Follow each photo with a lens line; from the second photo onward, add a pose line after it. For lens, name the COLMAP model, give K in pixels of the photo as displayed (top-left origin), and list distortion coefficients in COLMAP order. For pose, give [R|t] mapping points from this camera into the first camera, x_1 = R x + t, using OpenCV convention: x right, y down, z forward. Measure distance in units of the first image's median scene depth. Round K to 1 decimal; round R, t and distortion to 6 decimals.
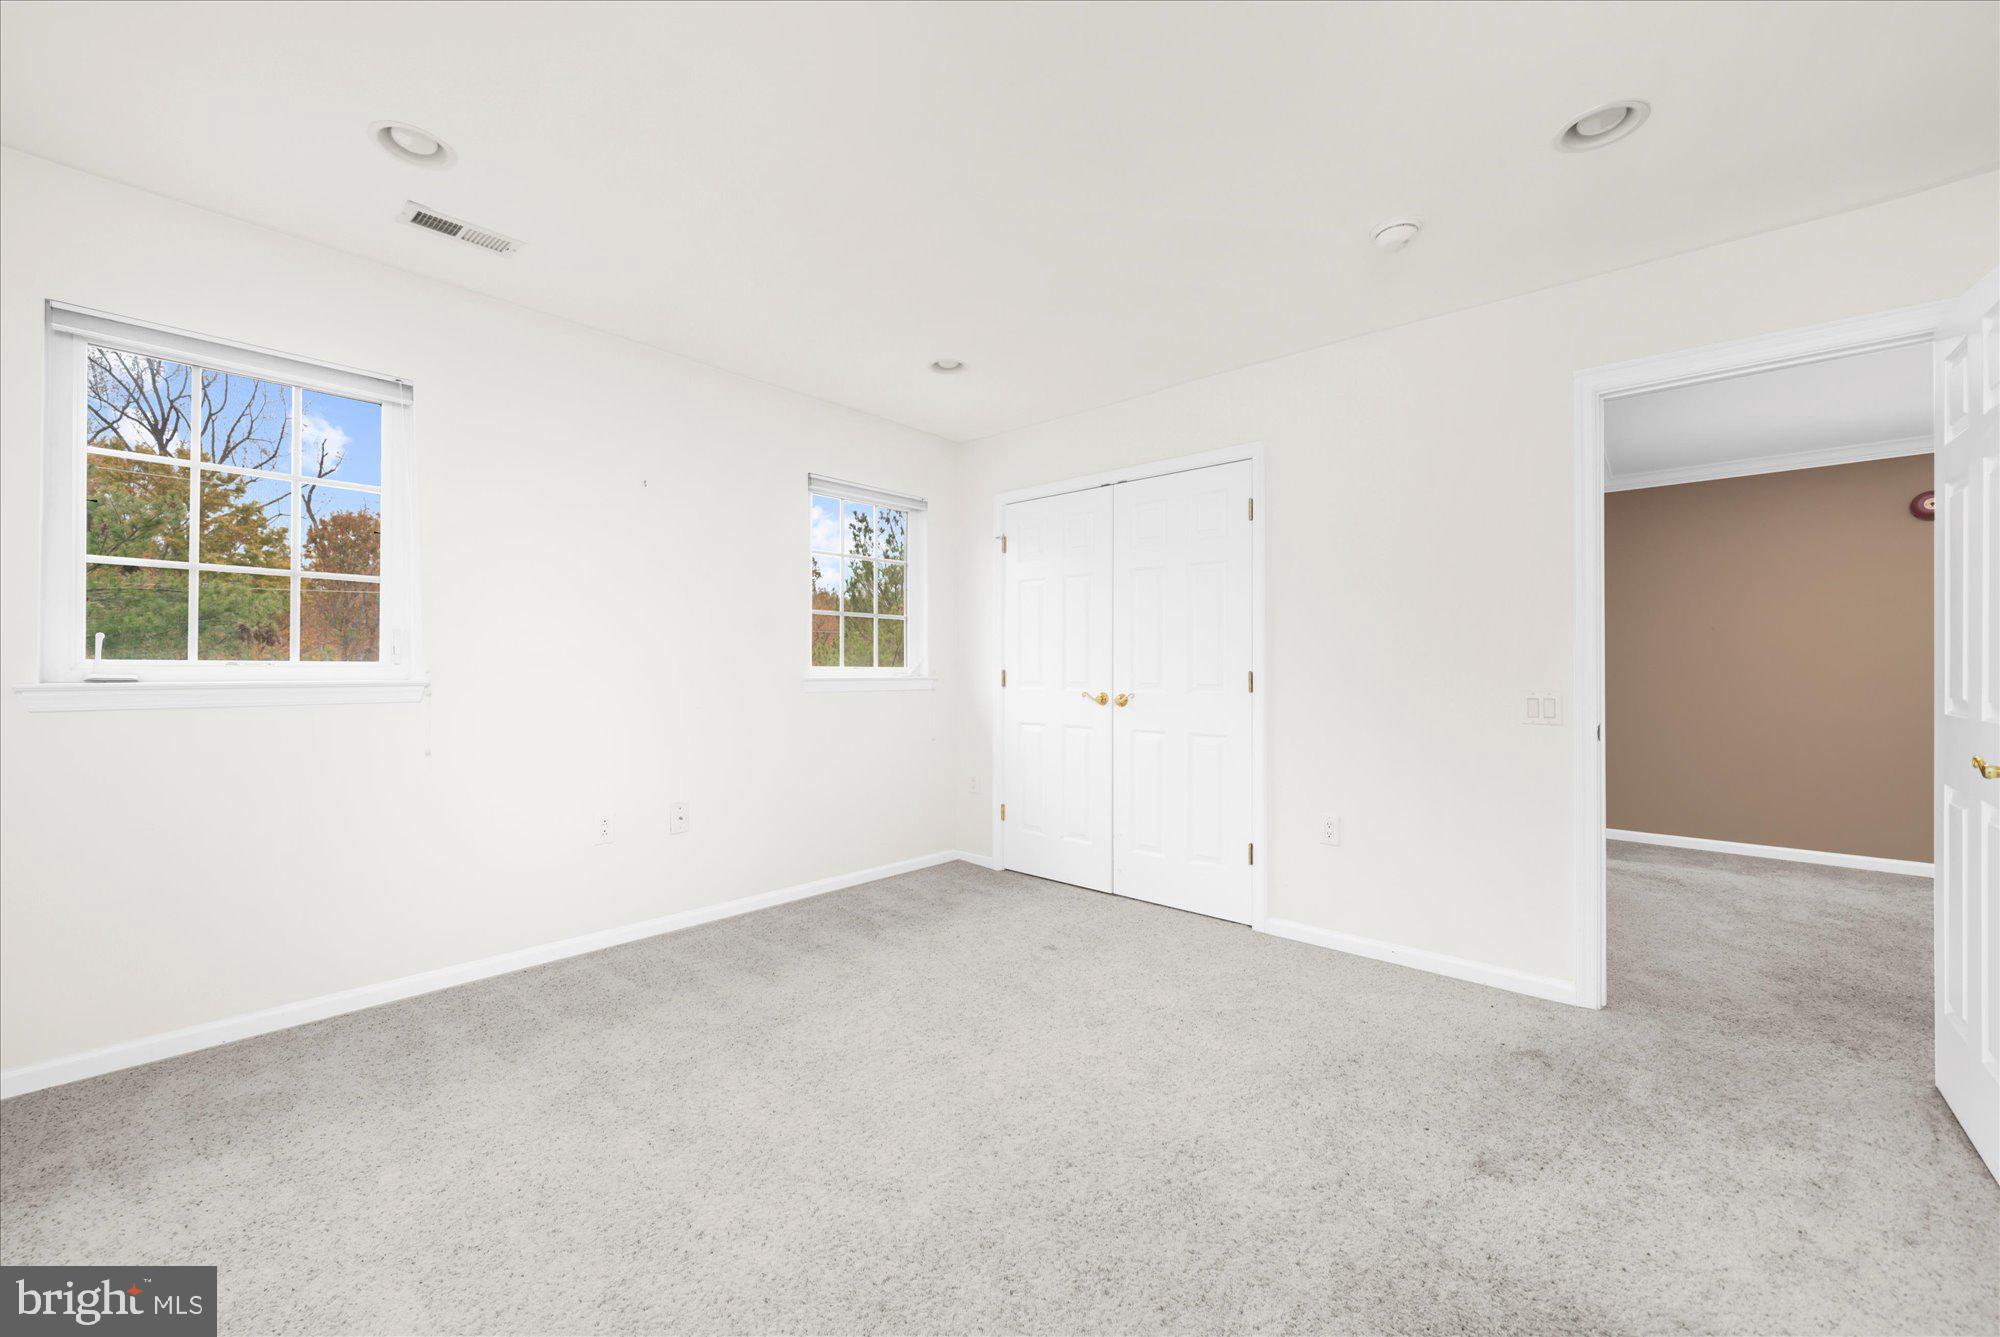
lens RADIAL K [[747.5, 0, 1000.0], [0, 747.5, 668.5], [0, 0, 1]] dist [-0.001815, 0.000115]
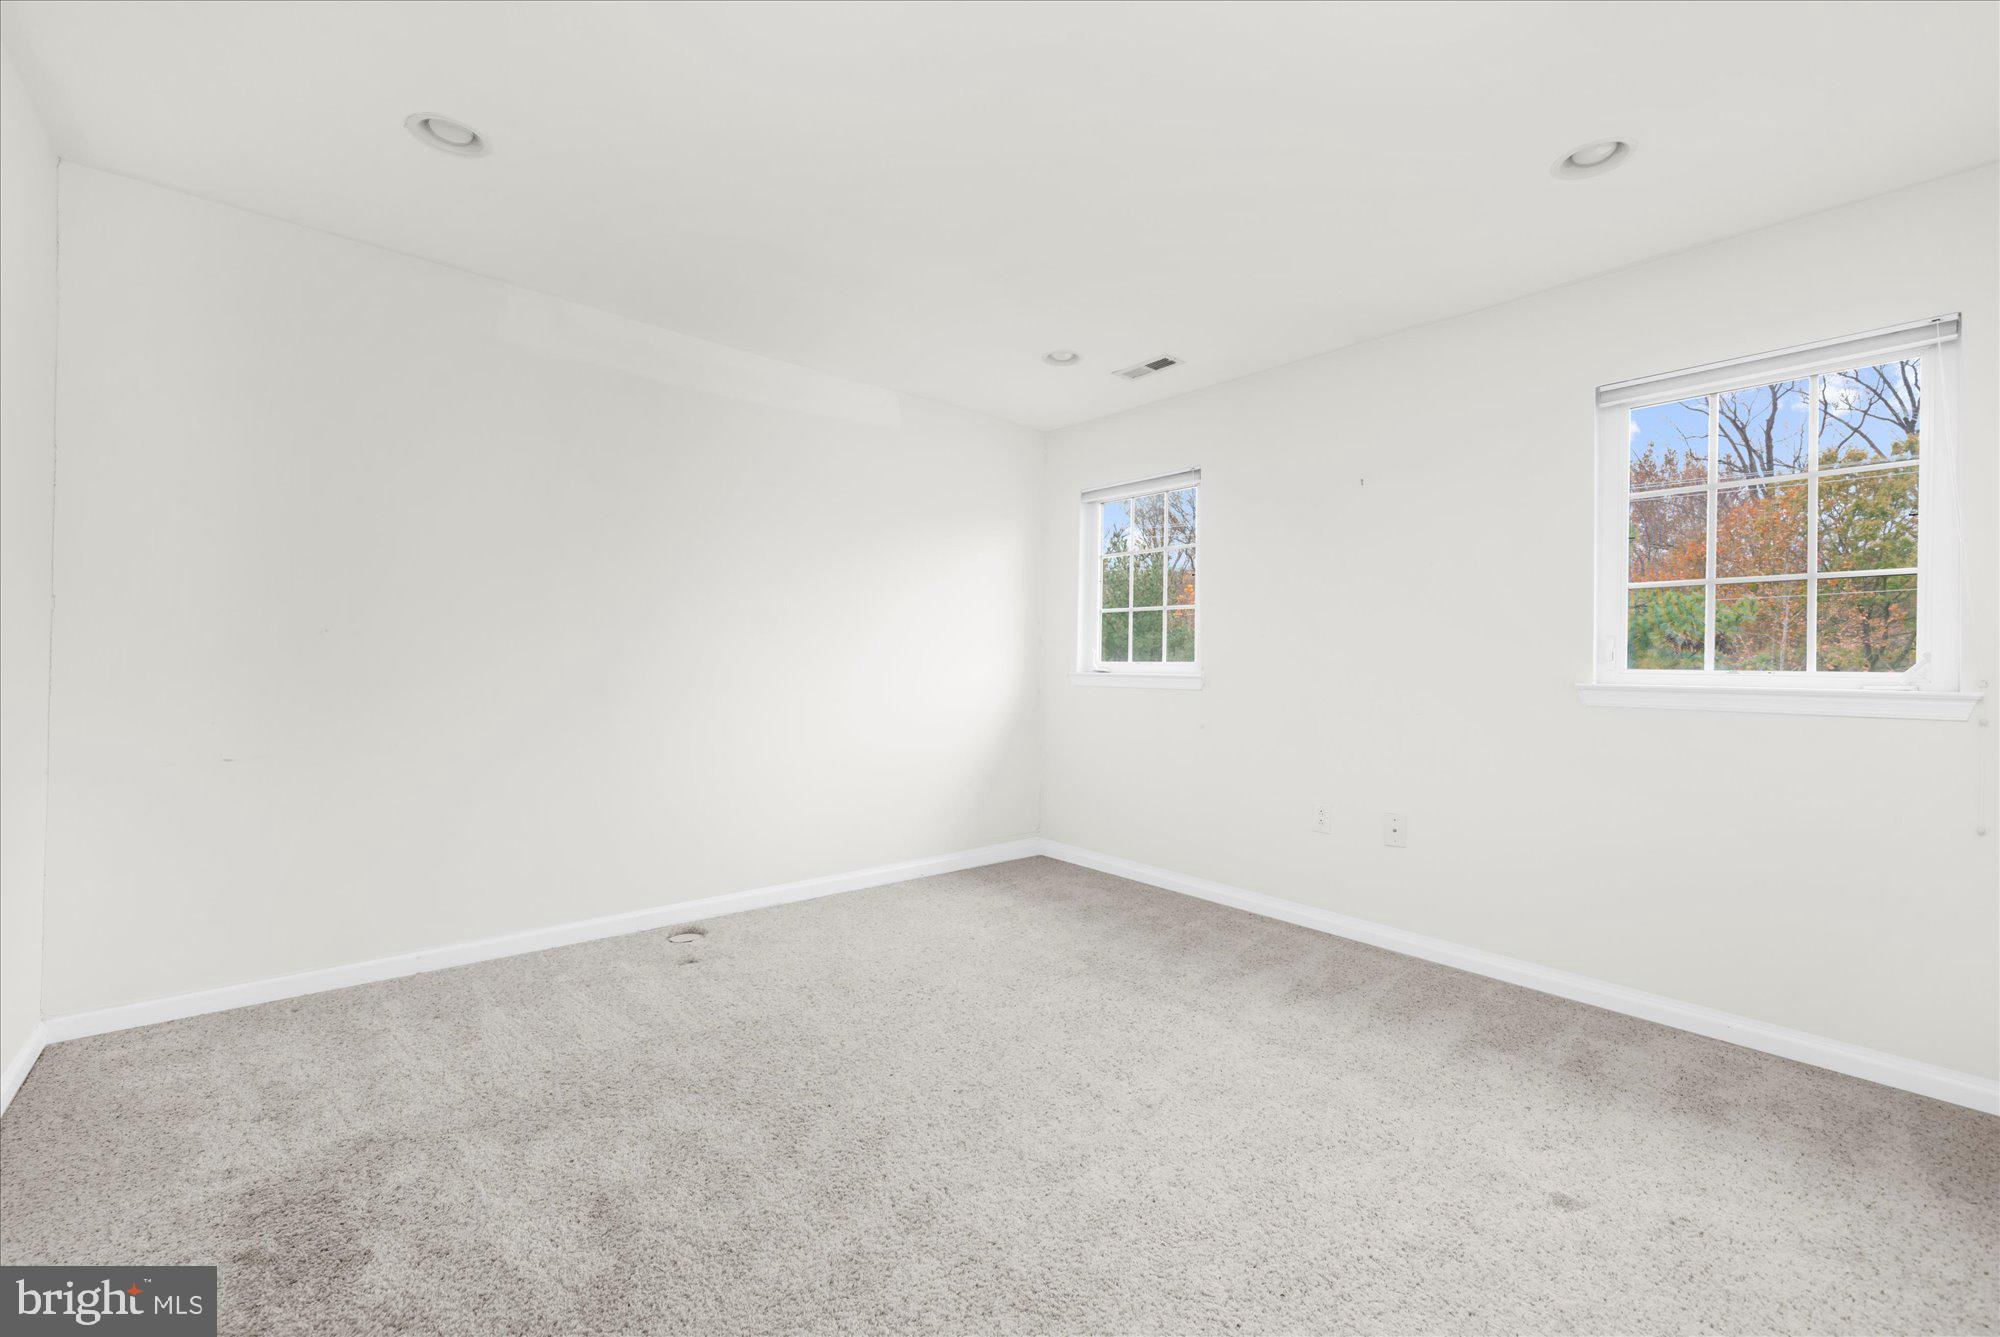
lens RADIAL K [[802.2, 0, 1000.0], [0, 802.2, 668.5], [0, 0, 1]] dist [-0.000367, 0.000056]
pose [[-0.100852, 0.000652, -0.994901, 0.604089], [-0.014505, 0.999893, 0.002125, 0.004672], [0.994796, 0.014645, -0.100832, 0.603708]]
